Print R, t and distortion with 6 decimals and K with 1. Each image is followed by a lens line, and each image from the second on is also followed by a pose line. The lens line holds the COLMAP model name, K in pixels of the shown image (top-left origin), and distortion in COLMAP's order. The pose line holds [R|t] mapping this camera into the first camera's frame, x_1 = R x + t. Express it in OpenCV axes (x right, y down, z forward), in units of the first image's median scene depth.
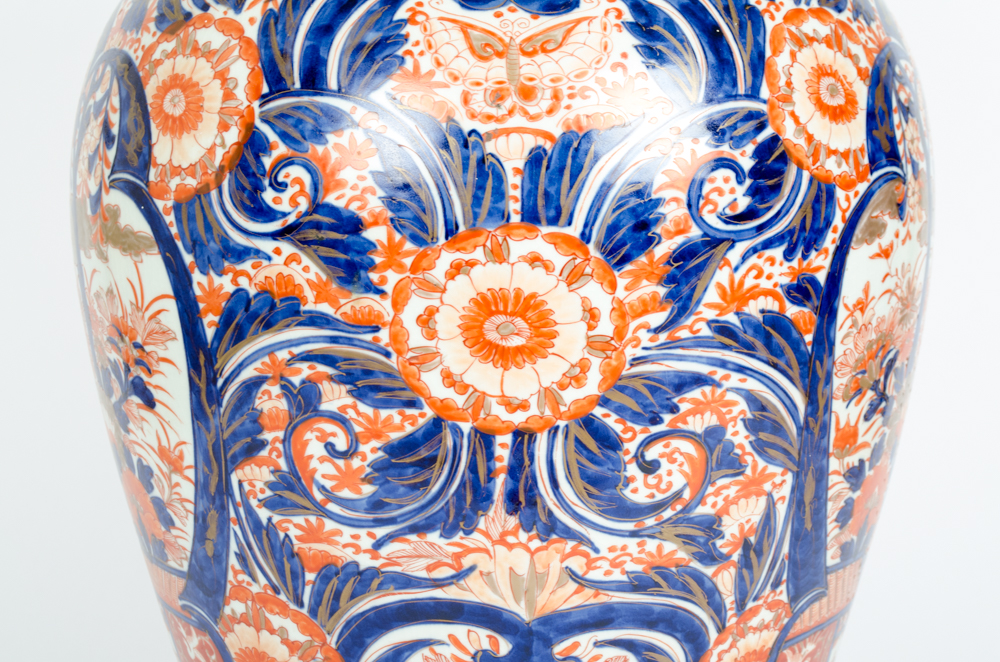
lens RADIAL K [[2046.6, 0, 505.0], [0, 2046.6, 336.4], [0, 0, 1]] dist [0.035997, 0.000000]
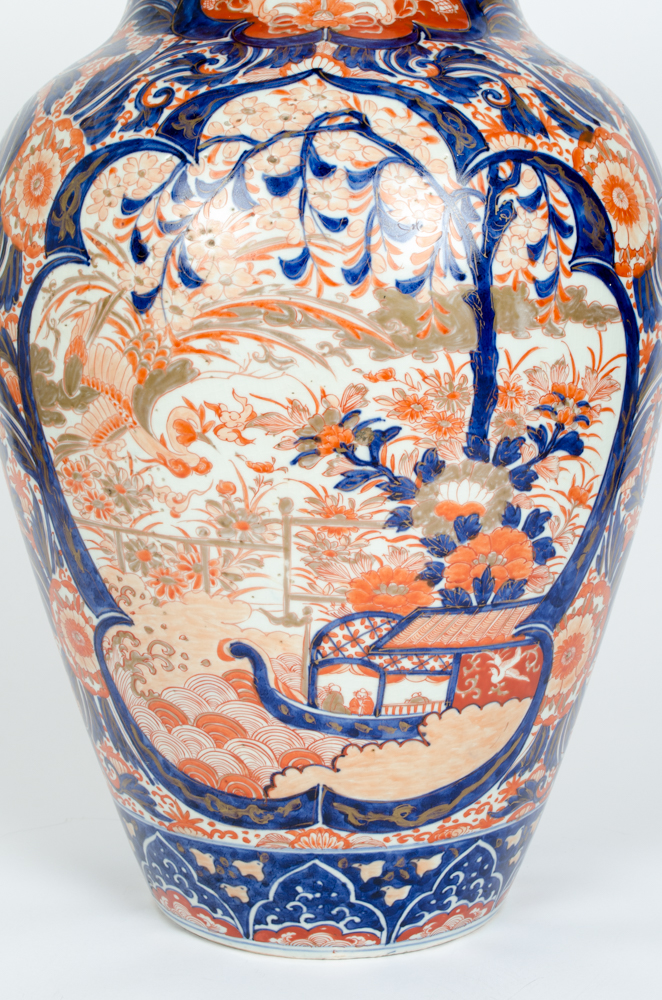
lens RADIAL K [[1687.6, 0, 340.4], [0, 1687.6, 496.6], [0, 0, 1]] dist [0.017959, 0.000000]
pose [[-0.032852, -0.142232, 0.989288, -1.190385], [0.126566, 0.981262, 0.145281, -0.106278], [-0.991414, 0.129983, -0.014235, 1.198549]]
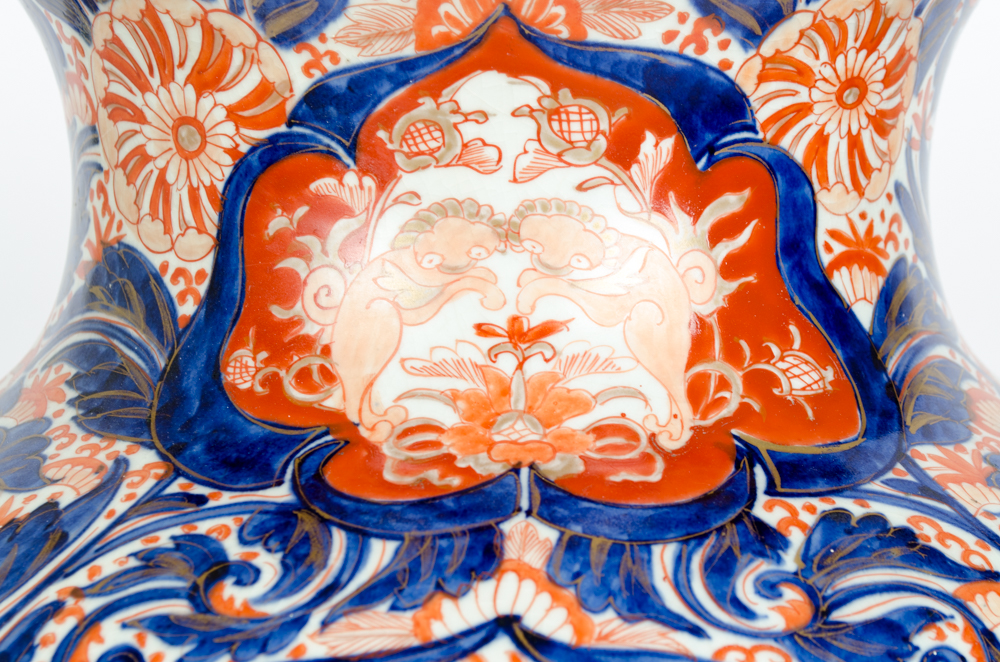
lens RADIAL K [[2304.0, 0, 498.4], [0, 2304.0, 331.2], [0, 0, 1]] dist [0.025211, 0.000000]
pose [[-0.049308, -0.097806, 0.993983, -0.707337], [0.122250, 0.987120, 0.103195, -0.325789], [-0.991274, 0.126603, -0.036717, 1.179282]]
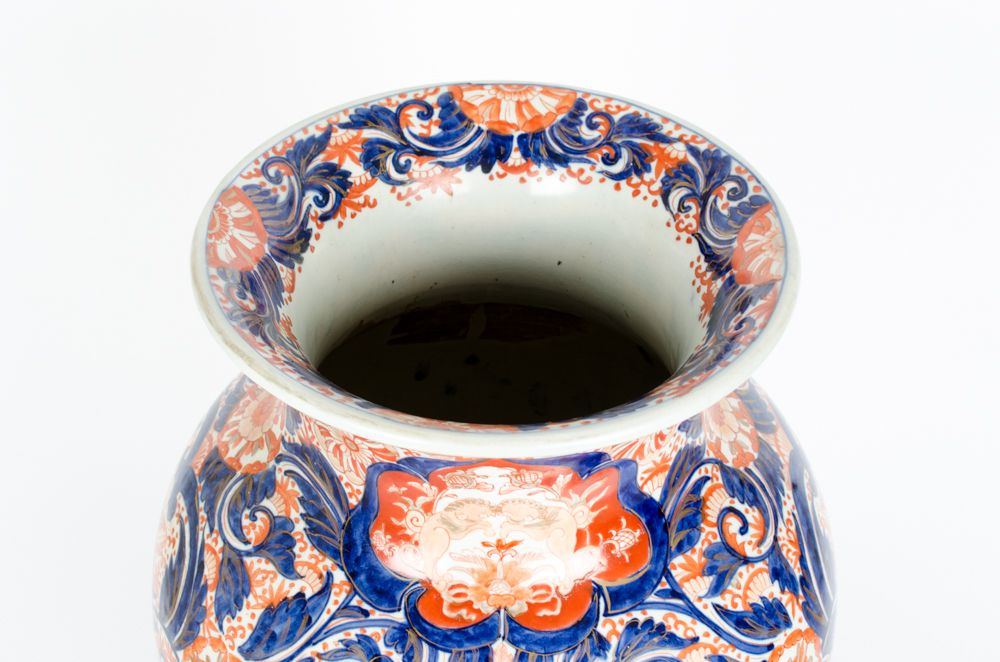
lens RADIAL K [[1452.8, 0, 468.2], [0, 1452.8, 351.5], [0, 0, 1]] dist [0.015582, 0.000000]
pose [[-0.034386, -0.651219, 0.758110, -0.693569], [0.123492, 0.749977, 0.649834, -0.893254], [-0.991750, 0.115965, 0.054632, 1.113144]]
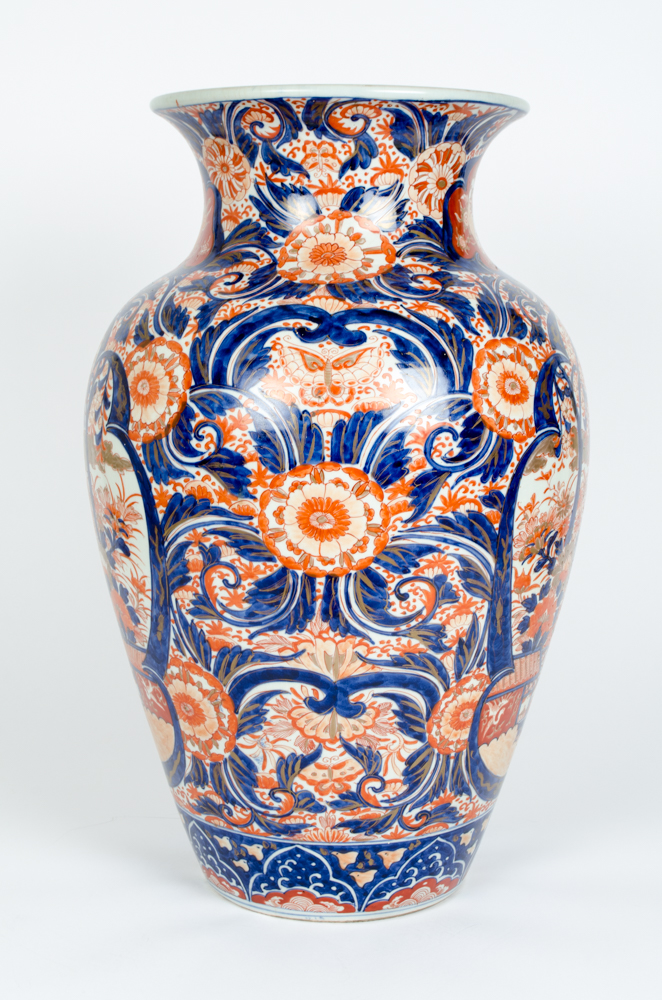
lens RADIAL K [[1751.2, 0, 328.2], [0, 1751.2, 483.6], [0, 0, 1]] dist [0.004745, 0.000000]
pose [[0.998002, 0.018937, -0.060275, 0.092930], [-0.018074, 0.999727, 0.014830, -0.055047], [0.060539, -0.013711, 0.998072, -0.514448]]
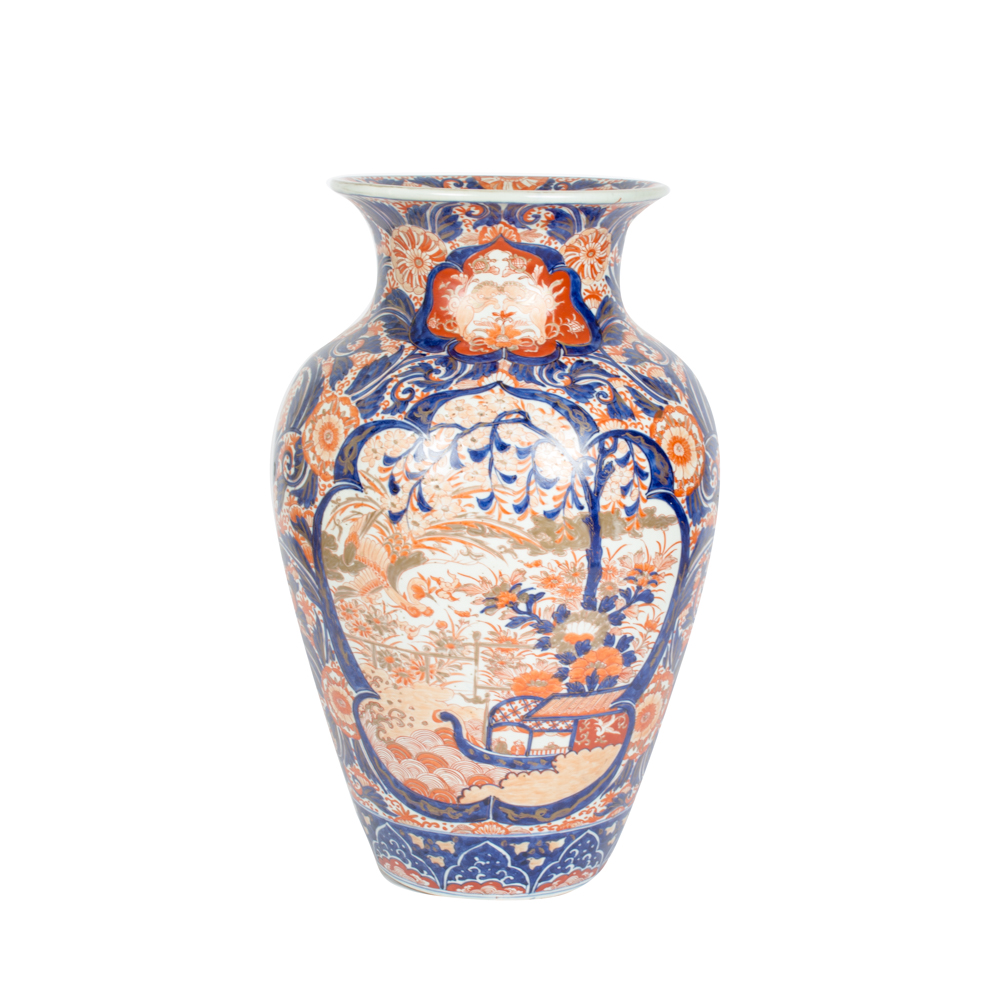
lens RADIAL K [[2063.0, 0, 524.6], [0, 2063.0, 509.5], [0, 0, 1]] dist [0.022899, 0.000000]
pose [[-0.061389, -0.197310, 0.978417, -2.193851], [0.104727, 0.973582, 0.202906, -0.492388], [-0.992604, 0.114923, -0.039103, 1.234924]]
